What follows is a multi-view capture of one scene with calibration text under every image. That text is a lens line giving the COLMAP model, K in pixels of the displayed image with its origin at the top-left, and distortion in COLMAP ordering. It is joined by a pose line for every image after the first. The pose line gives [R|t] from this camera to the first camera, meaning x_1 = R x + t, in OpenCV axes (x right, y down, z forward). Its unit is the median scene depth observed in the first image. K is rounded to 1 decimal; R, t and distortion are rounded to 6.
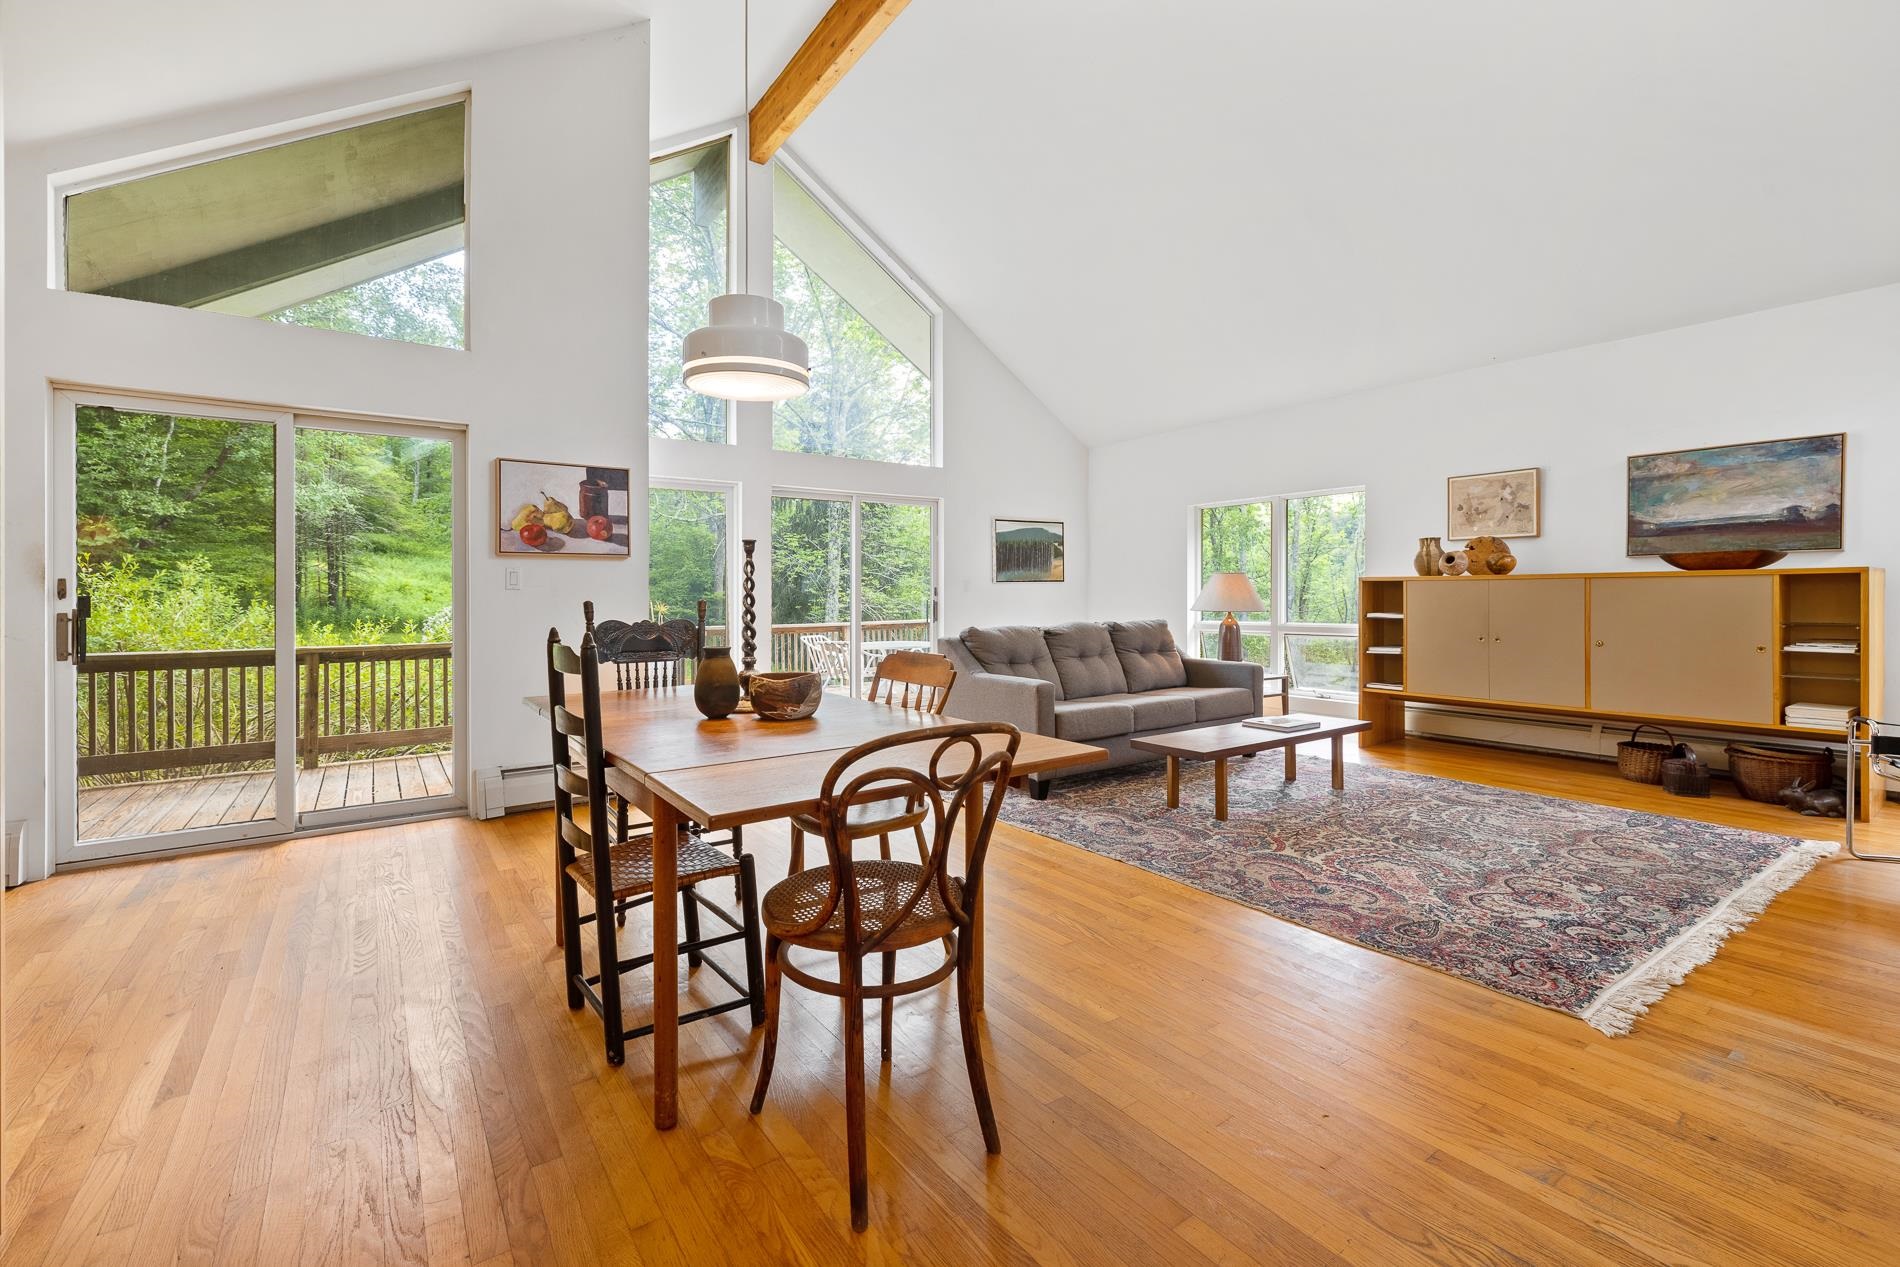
lens RADIAL K [[810.3, 0, 964.3], [0, 810.3, 599.0], [0, 0, 1]] dist [-0.001043, -0.000986]
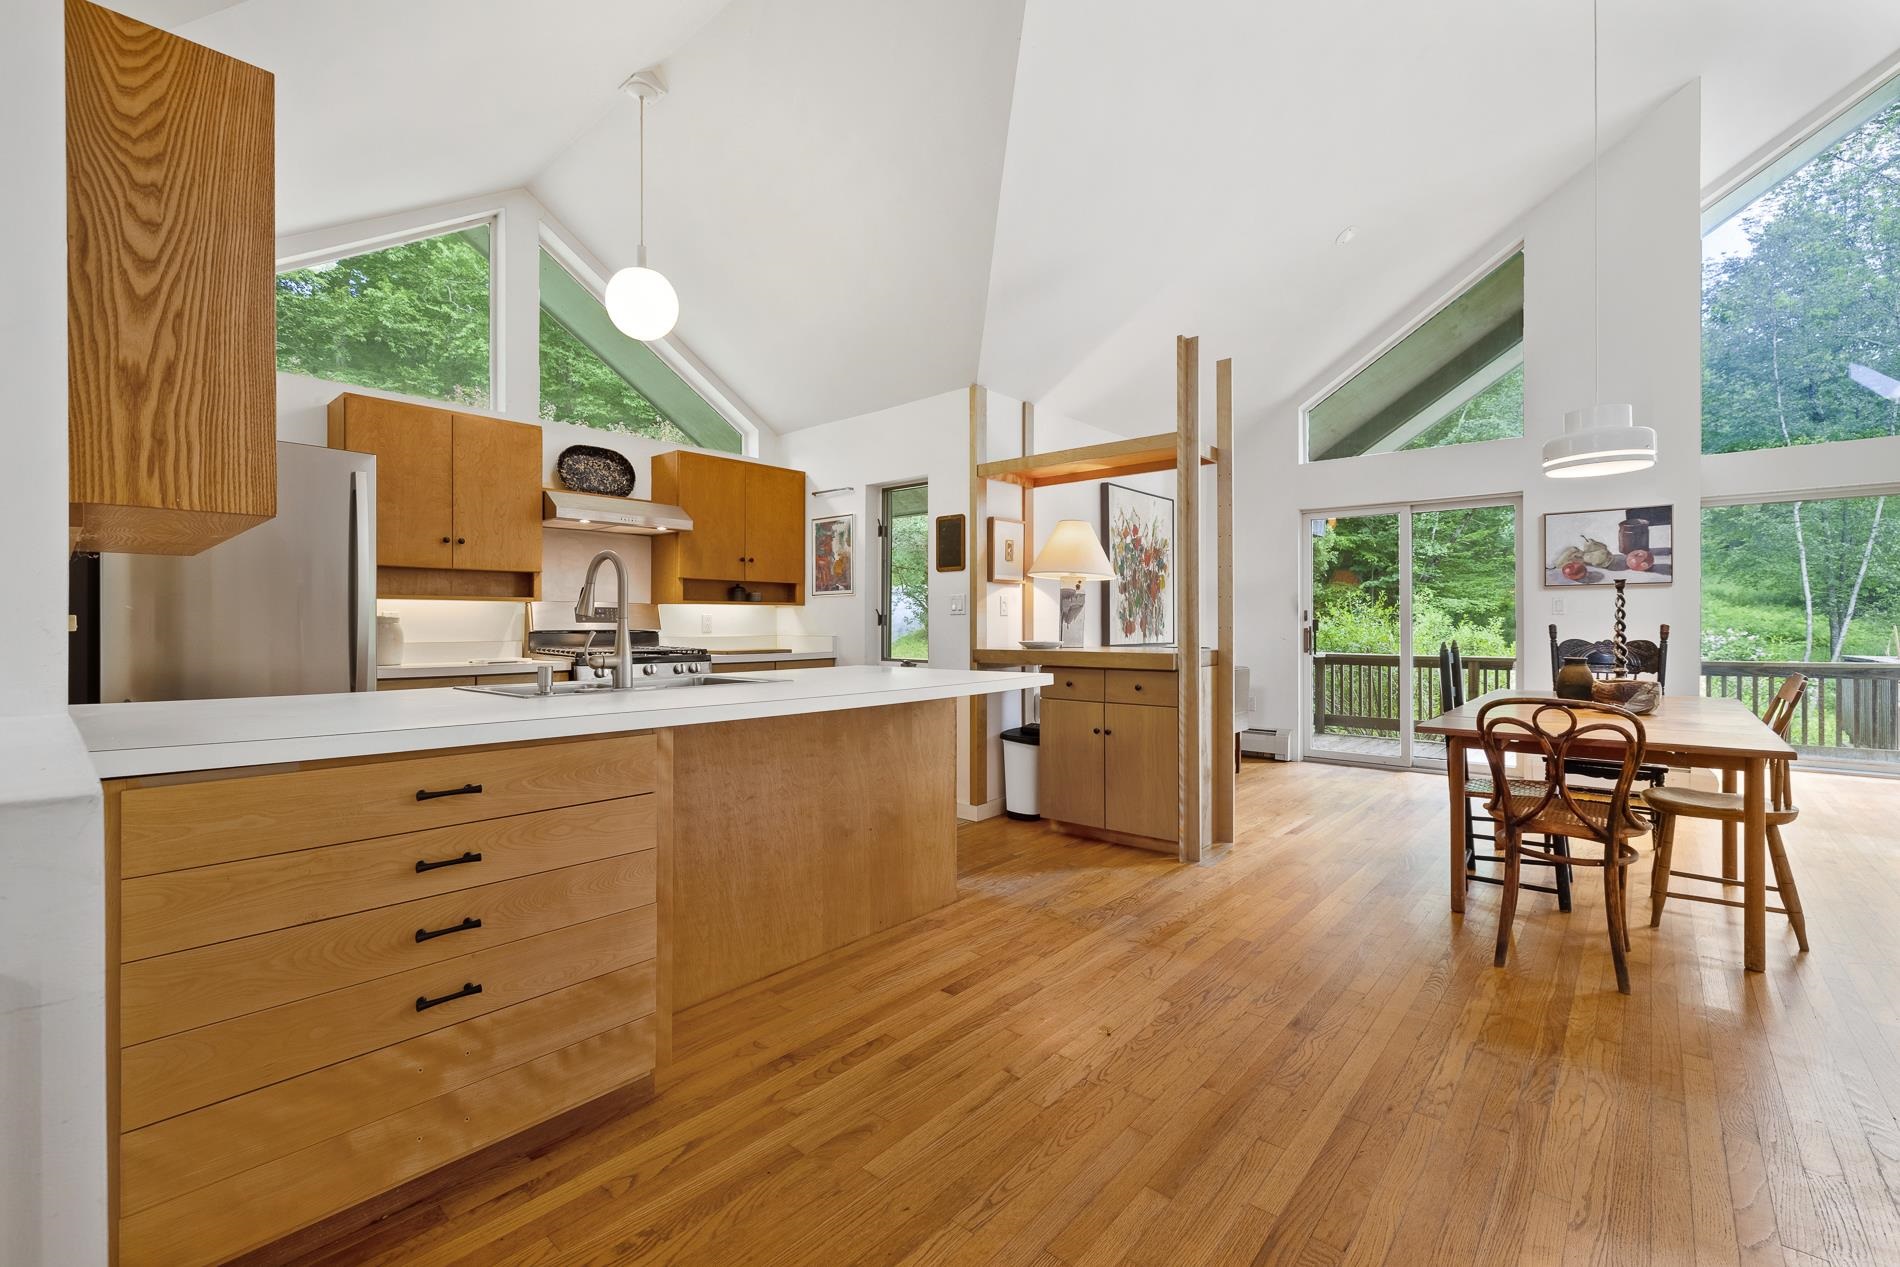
lens RADIAL K [[810.3, 0, 949.8], [0, 810.3, 621.3], [0, 0, 1]] dist [-0.001043, -0.000986]
pose [[0.224239, 0.004205, -0.974525, 0.391472], [-0.002610, 0.999990, 0.003715, -0.003095], [0.974531, 0.001710, 0.224248, -0.180227]]
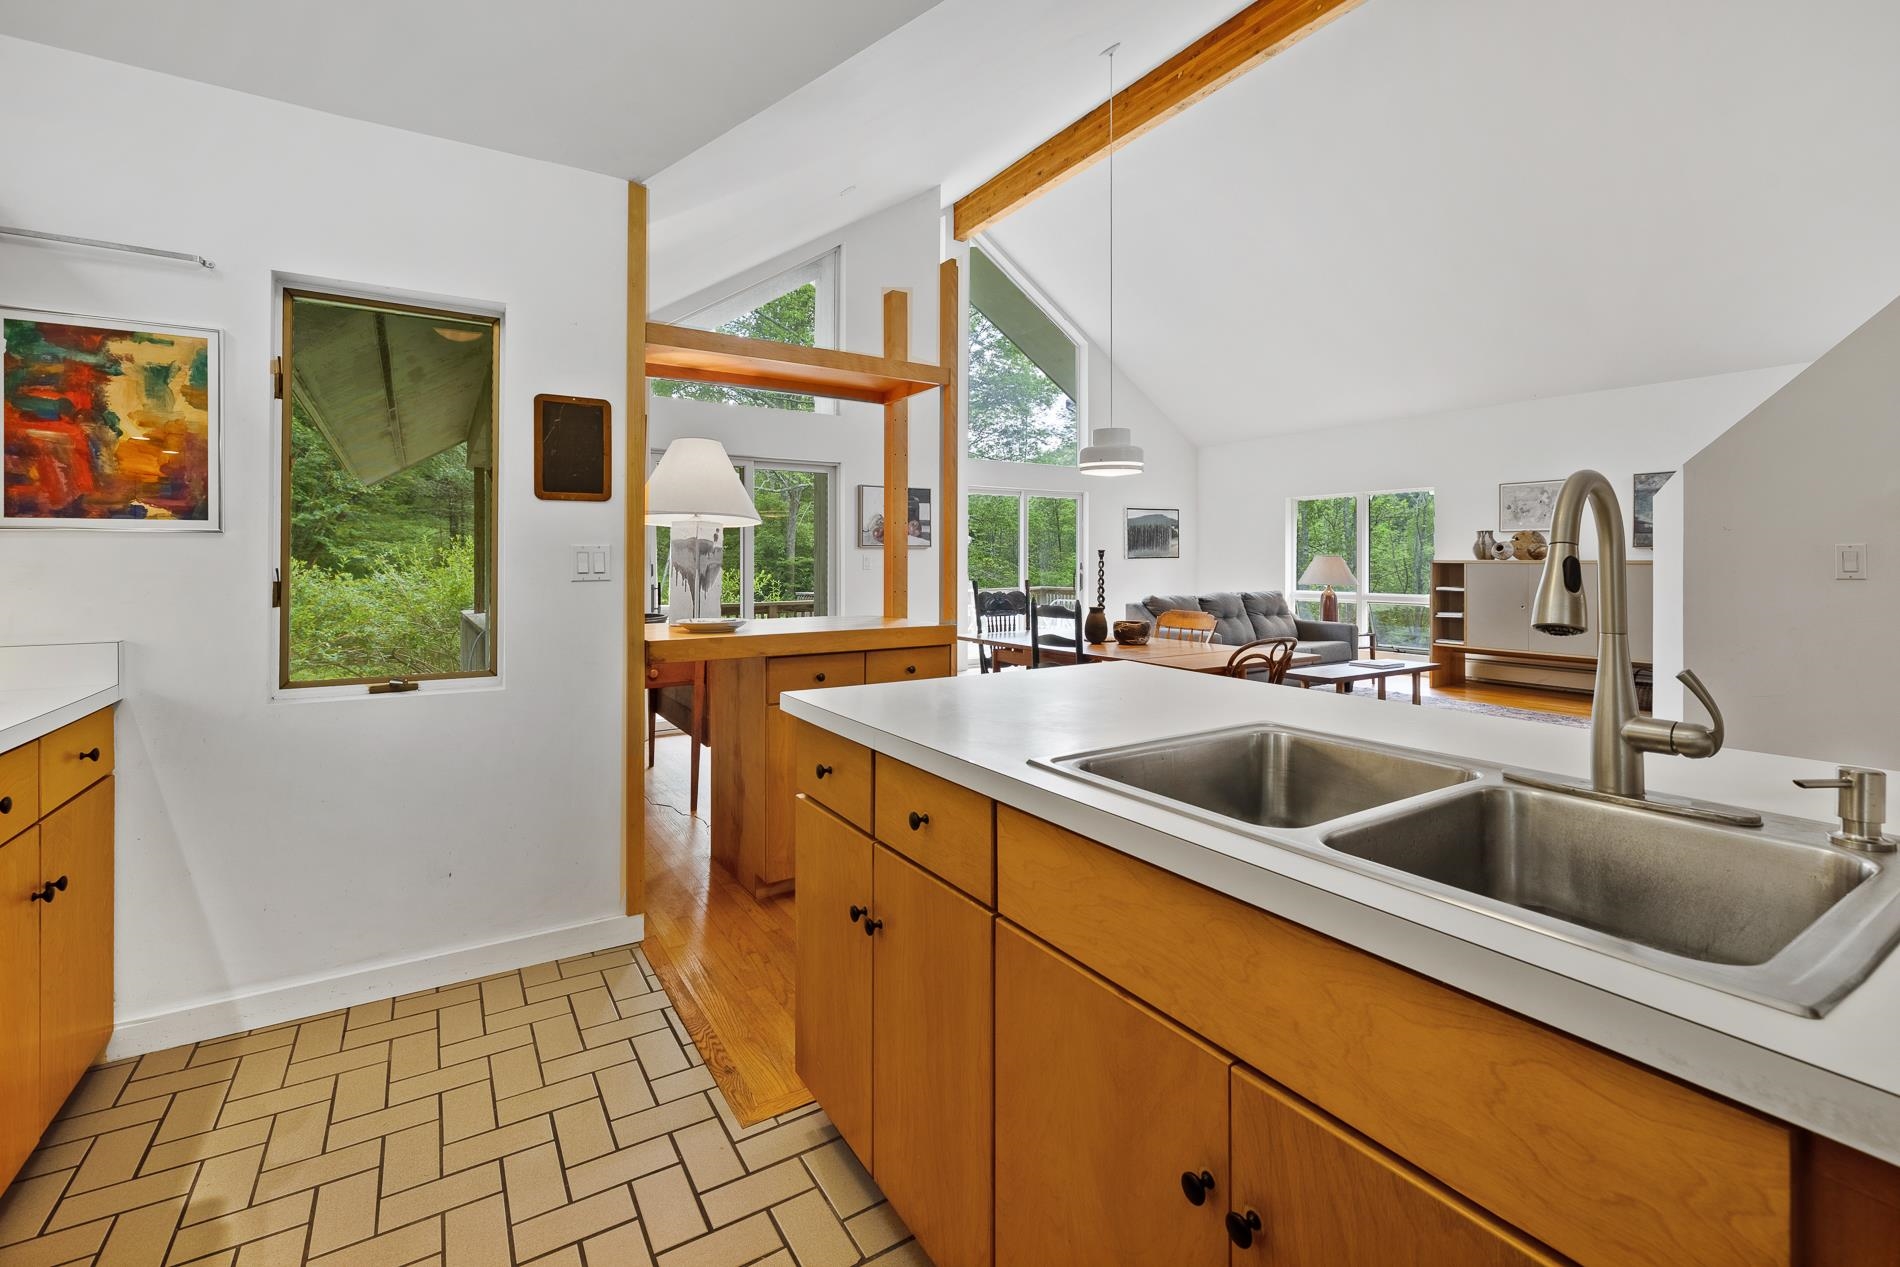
lens RADIAL K [[810.3, 0, 965.6], [0, 810.3, 558.0], [0, 0, 1]] dist [-0.001043, -0.000986]
pose [[0.998363, 0.004813, -0.056991, -0.237114], [-0.005216, 0.999962, -0.006929, -0.020107], [0.056956, 0.007215, 0.998351, -0.444660]]
